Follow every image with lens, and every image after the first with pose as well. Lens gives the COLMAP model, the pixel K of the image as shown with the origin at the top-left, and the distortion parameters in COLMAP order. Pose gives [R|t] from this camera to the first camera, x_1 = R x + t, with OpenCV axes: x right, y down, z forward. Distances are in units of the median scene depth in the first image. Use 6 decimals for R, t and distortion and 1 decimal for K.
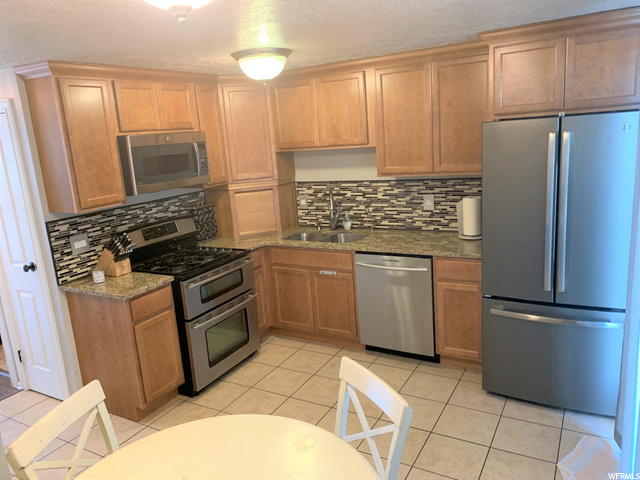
lens RADIAL K [[492.8, 0, 320.0], [0, 492.8, 240.0], [0, 0, 1]] dist [0.089908, -0.125785]
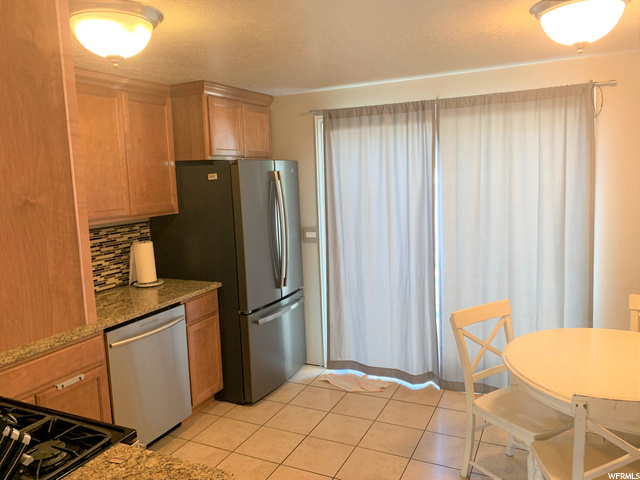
lens RADIAL K [[492.8, 0, 320.0], [0, 492.8, 240.0], [0, 0, 1]] dist [0.089908, -0.125785]
pose [[-0.059945, -0.059527, 0.996425, -0.646246], [0.257146, 0.963609, 0.073037, -0.072968], [-0.964511, 0.260605, -0.042456, 0.712391]]
